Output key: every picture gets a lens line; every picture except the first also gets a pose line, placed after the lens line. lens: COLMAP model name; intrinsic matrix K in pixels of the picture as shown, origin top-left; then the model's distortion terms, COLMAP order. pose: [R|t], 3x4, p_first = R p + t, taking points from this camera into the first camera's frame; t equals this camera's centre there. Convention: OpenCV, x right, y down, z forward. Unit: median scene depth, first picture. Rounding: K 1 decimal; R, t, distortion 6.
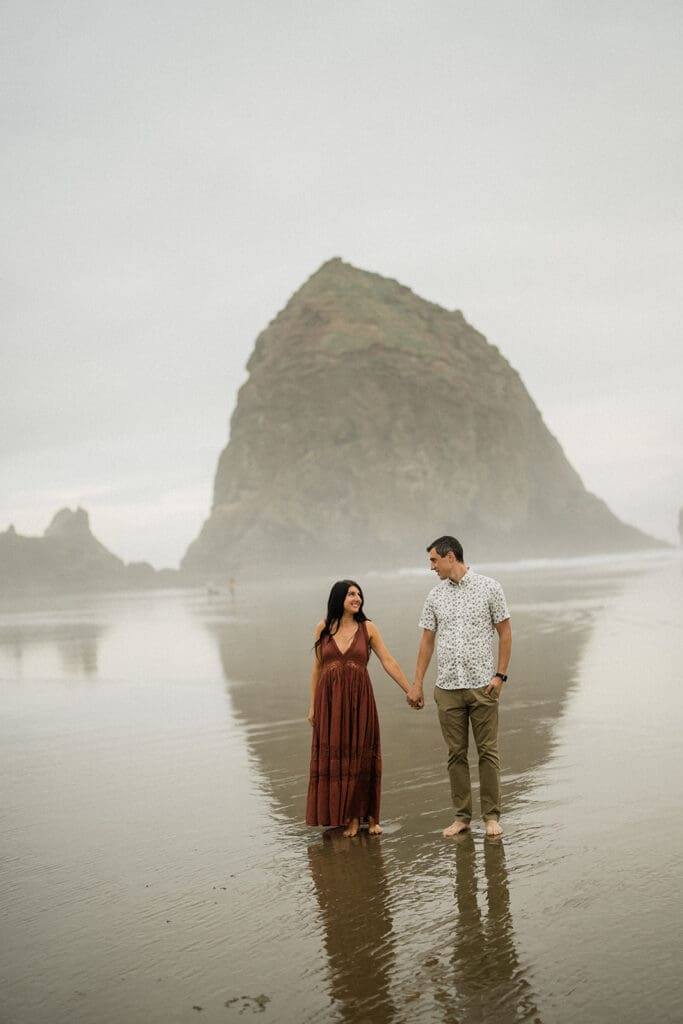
lens RADIAL K [[1523.7, 0, 340.5], [0, 1523.7, 511.2], [0, 0, 1]] dist [0.000498, 0.022957]
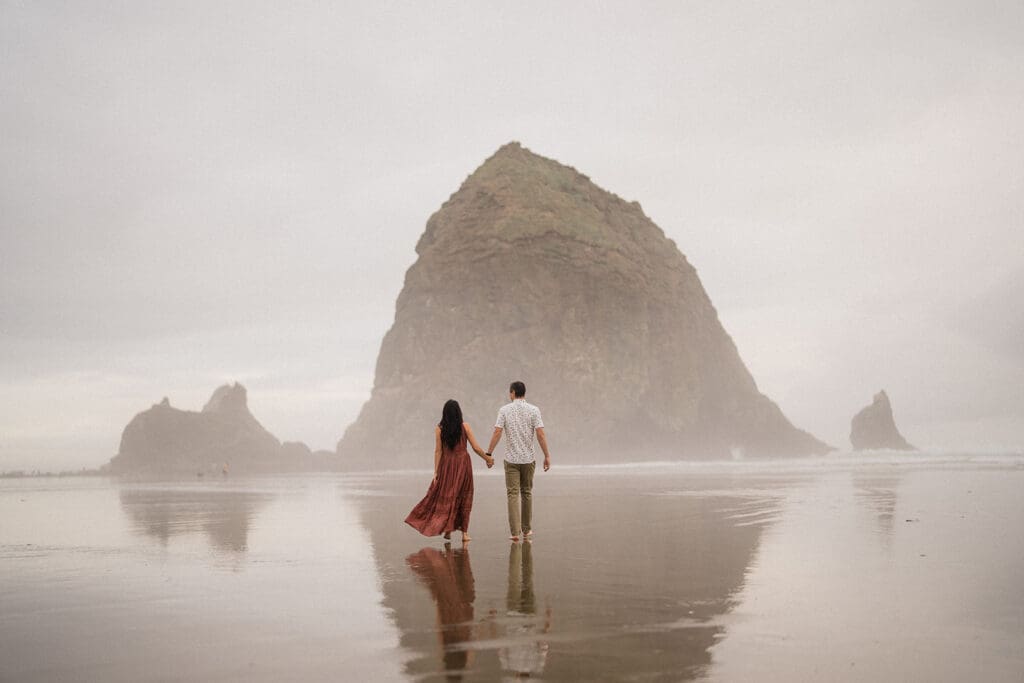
lens RADIAL K [[1523.7, 0, 509.2], [0, 1523.7, 343.5], [0, 0, 1]] dist [0.000498, 0.022957]
pose [[0.998694, 0.051074, 0.001377, -0.000906], [-0.050977, 0.997879, -0.040487, 0.002720], [-0.003442, 0.040364, 0.999179, 0.030302]]
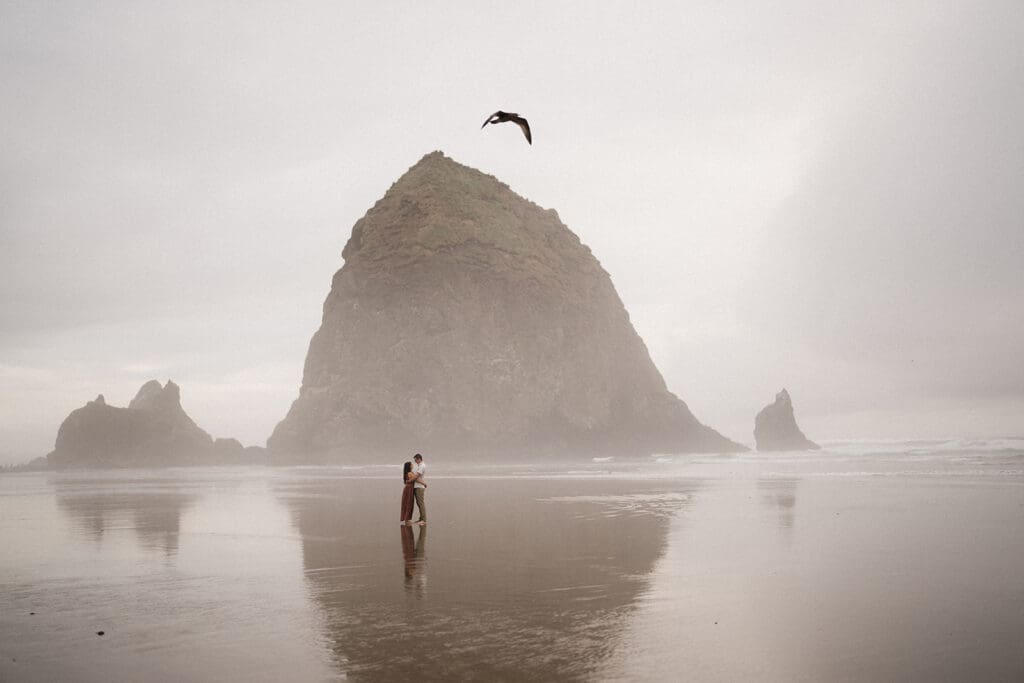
lens RADIAL K [[1564.1, 0, 516.6], [0, 1564.1, 343.0], [0, 0, 1]] dist [0.002812, 0.101414]
pose [[0.996889, 0.055001, 0.056449, -0.002079], [-0.052917, 0.997884, -0.037774, -0.001380], [-0.058407, 0.034669, 0.997691, -0.053235]]
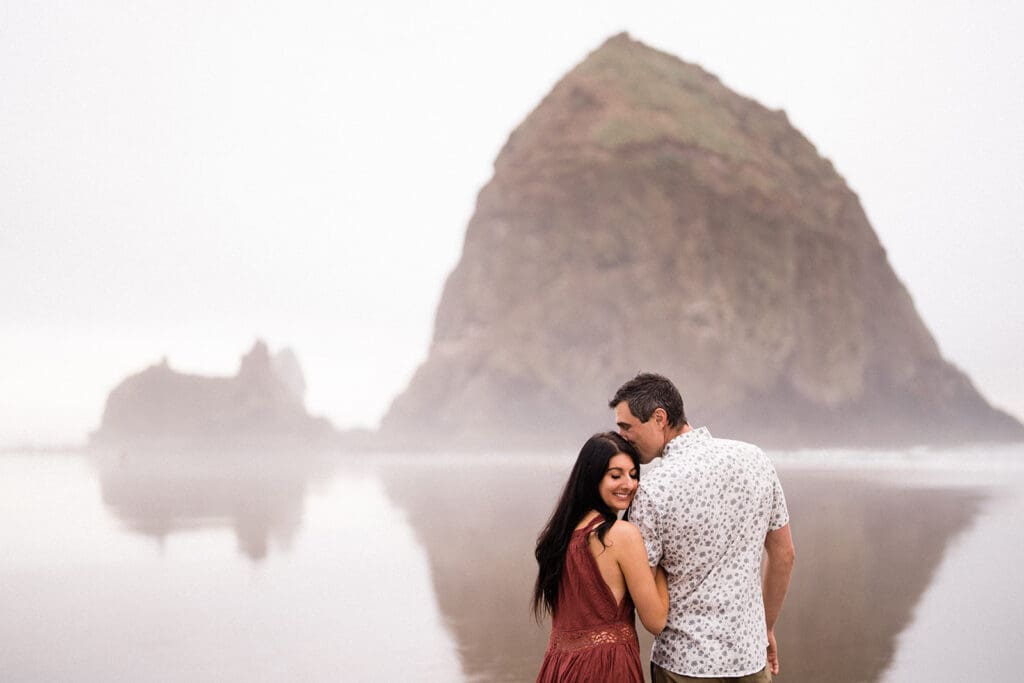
lens RADIAL K [[1564.1, 0, 516.6], [0, 1564.1, 343.0], [0, 0, 1]] dist [0.002812, 0.101414]
pose [[0.994417, 0.059502, -0.087144, 0.024175], [-0.061726, 0.997827, -0.023047, 0.010374], [0.085583, 0.028298, 0.995929, 0.252894]]
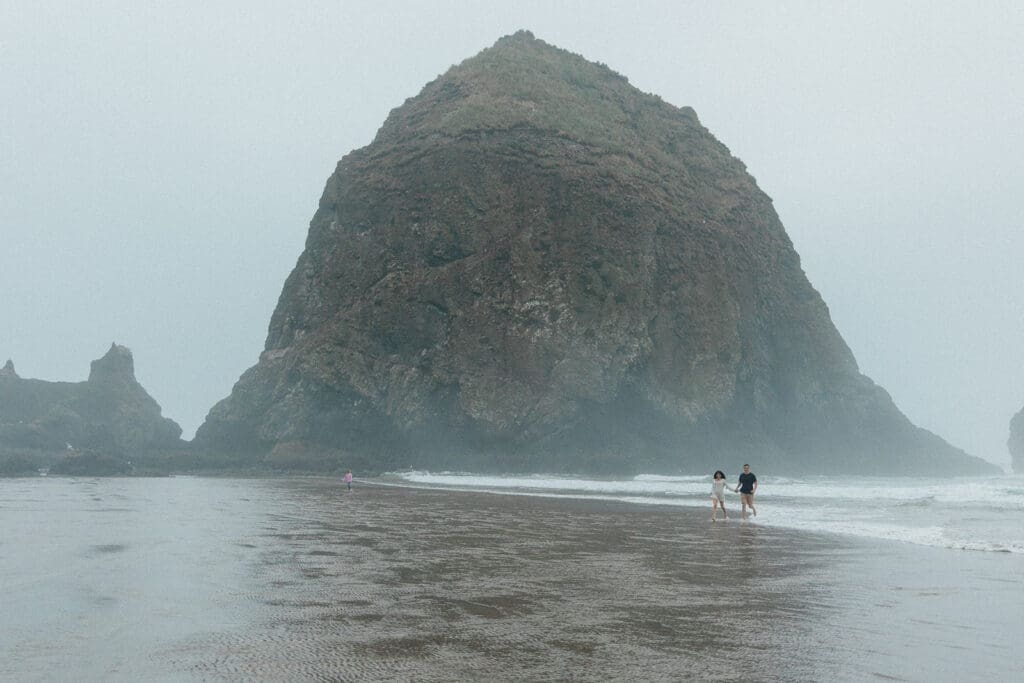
lens RADIAL K [[1185.6, 0, 512.0], [0, 1185.6, 340.1], [0, 0, 1]] dist [0.101364, 0.008074]
pose [[0.976397, 0.062024, -0.206884, 0.133475], [-0.074858, 0.995688, -0.054786, 0.012162], [0.202594, 0.068979, 0.976830, 0.513320]]
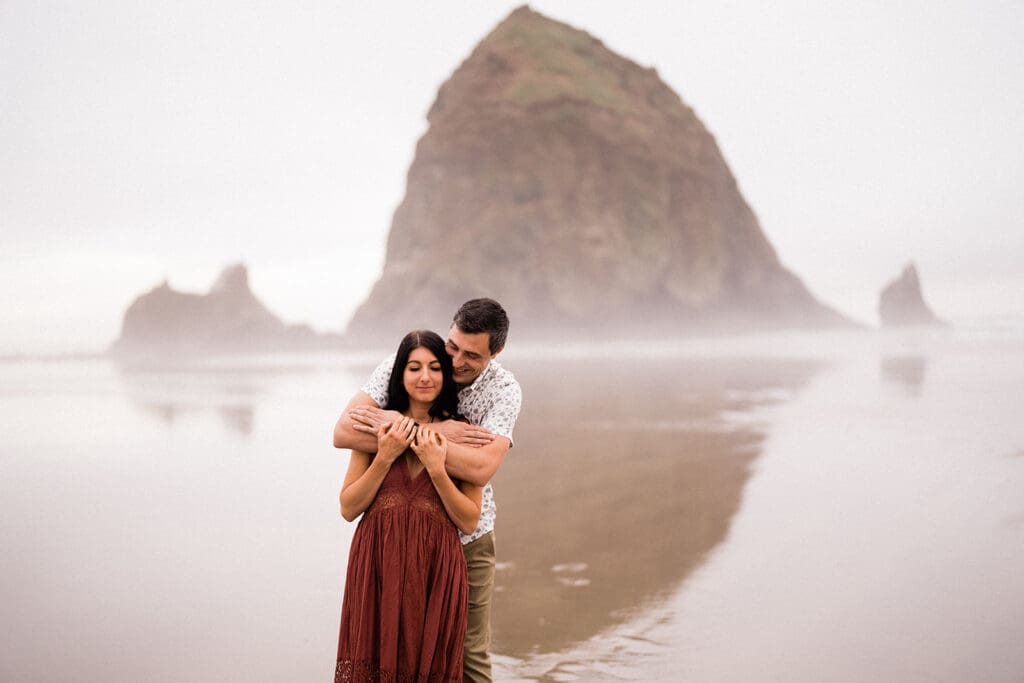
lens RADIAL K [[1445.2, 0, 511.6], [0, 1445.2, 341.4], [0, 0, 1]] dist [0.015497, 0.019081]
pose [[0.999263, 0.038273, -0.002843, -0.000768], [-0.038125, 0.998438, 0.040845, 0.004055], [0.004402, -0.040706, 0.999161, 0.118415]]
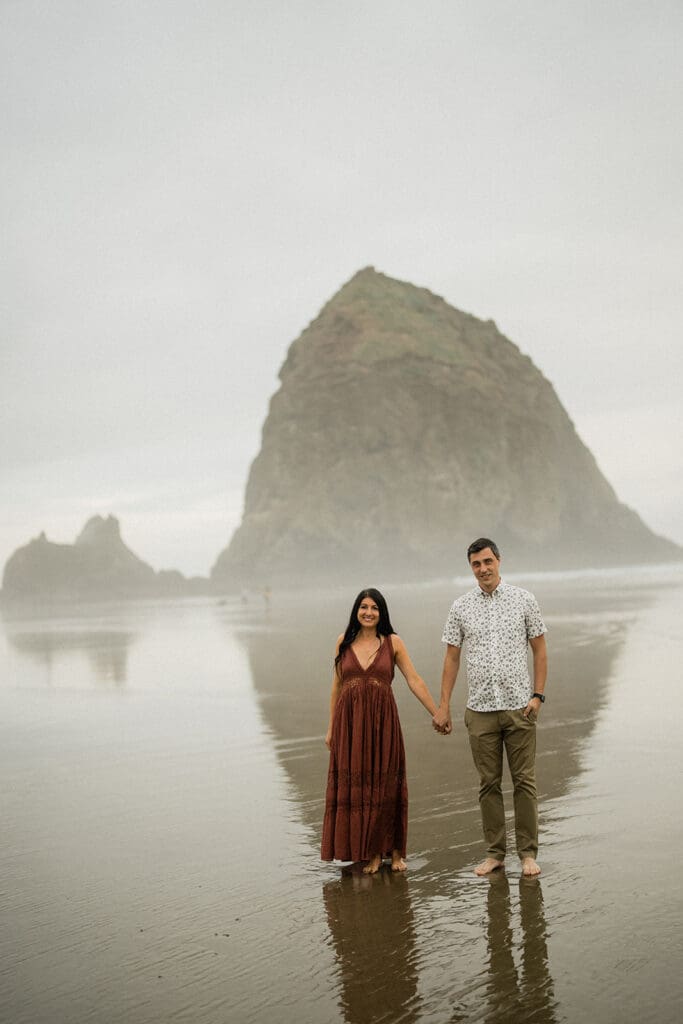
lens RADIAL K [[1523.7, 0, 340.5], [0, 1523.7, 511.2], [0, 0, 1]] dist [0.000498, 0.022957]
pose [[0.999761, 0.007593, -0.020515, 0.000139], [-0.007720, 0.999951, -0.006138, 0.000123], [0.020468, 0.006295, 0.999771, 0.002564]]
